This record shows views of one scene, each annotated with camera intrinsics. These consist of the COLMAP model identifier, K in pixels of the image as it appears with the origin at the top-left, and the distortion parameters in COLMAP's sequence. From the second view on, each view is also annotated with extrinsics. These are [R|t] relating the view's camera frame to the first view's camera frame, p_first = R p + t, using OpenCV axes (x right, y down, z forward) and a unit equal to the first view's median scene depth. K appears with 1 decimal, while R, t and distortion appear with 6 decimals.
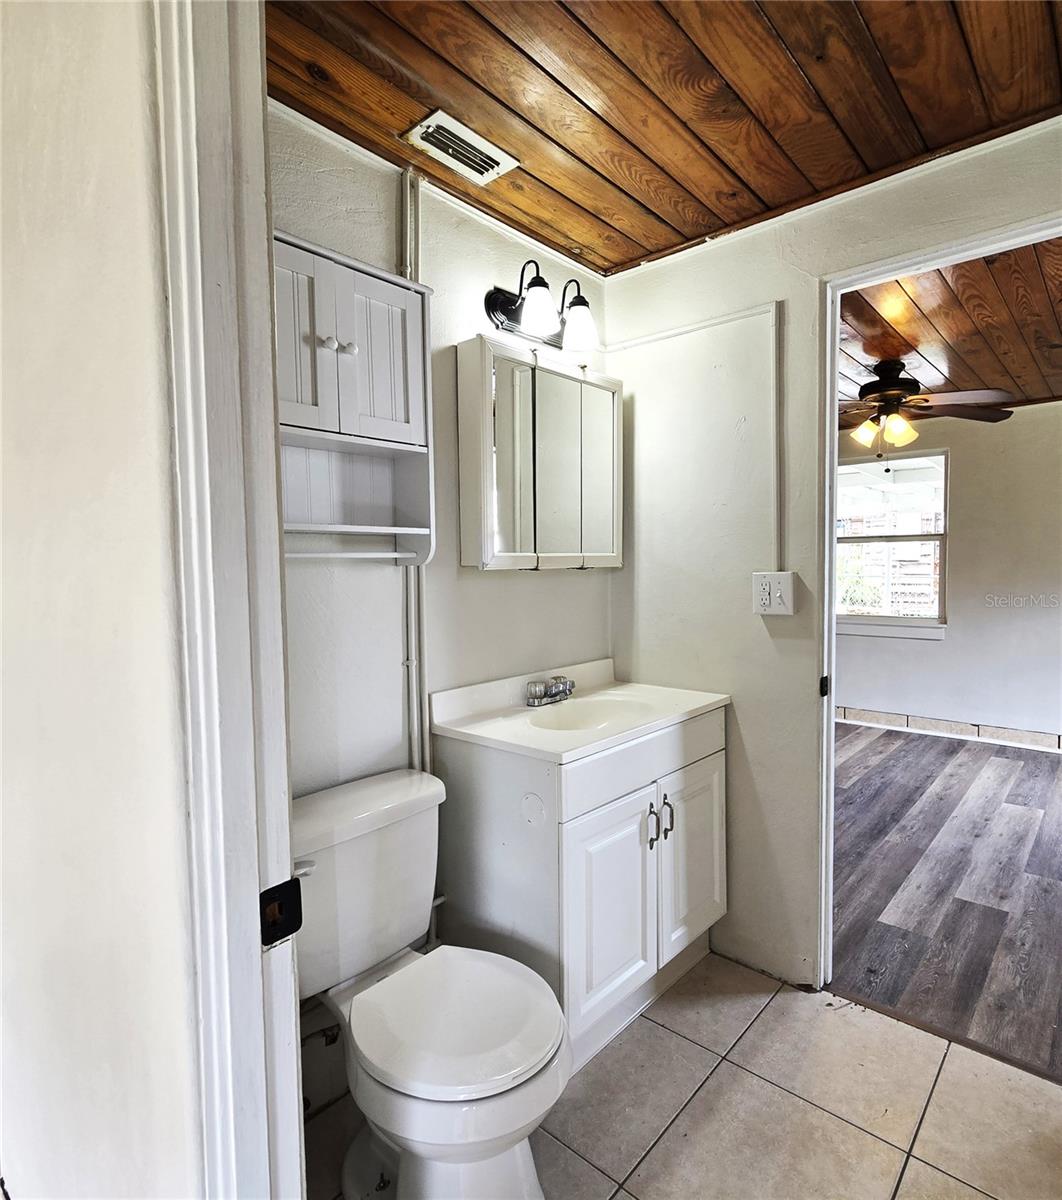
lens RADIAL K [[673.2, 0, 587.6], [0, 673.2, 601.5], [0, 0, 1]] dist [-0.001004, 0.000219]
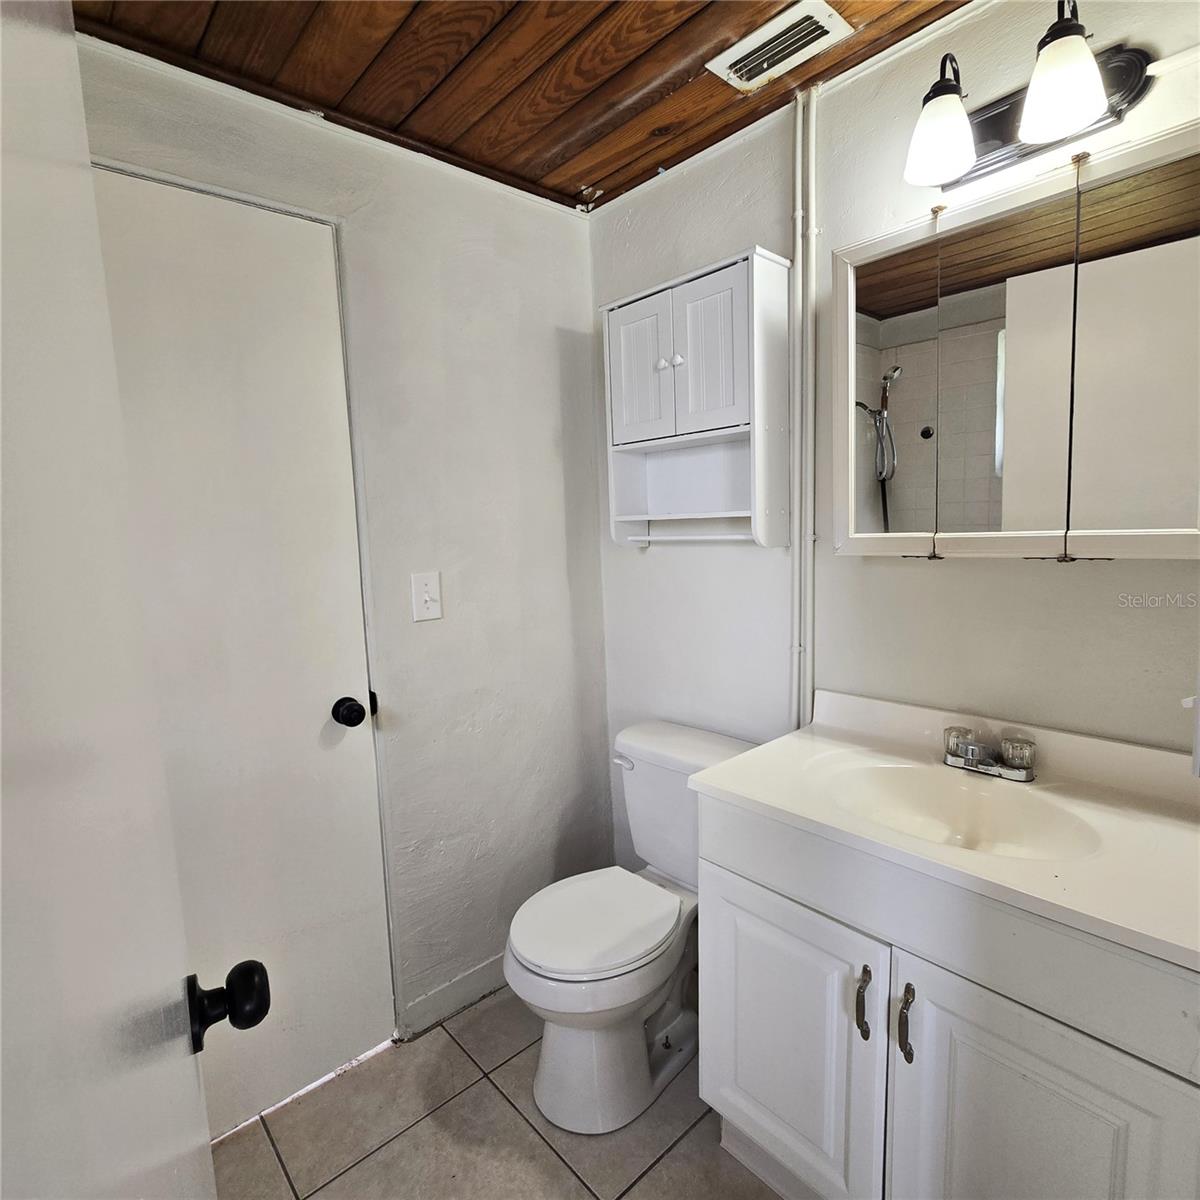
lens RADIAL K [[665.3, 0, 600.0], [0, 665.3, 600.0], [0, 0, 1]] dist [-0.004065, 0.002945]
pose [[-0.161196, 0.129164, -0.978434, 0.710763], [-0.016935, 0.990891, 0.133599, -0.101069], [0.986777, 0.038105, -0.157541, 0.909607]]
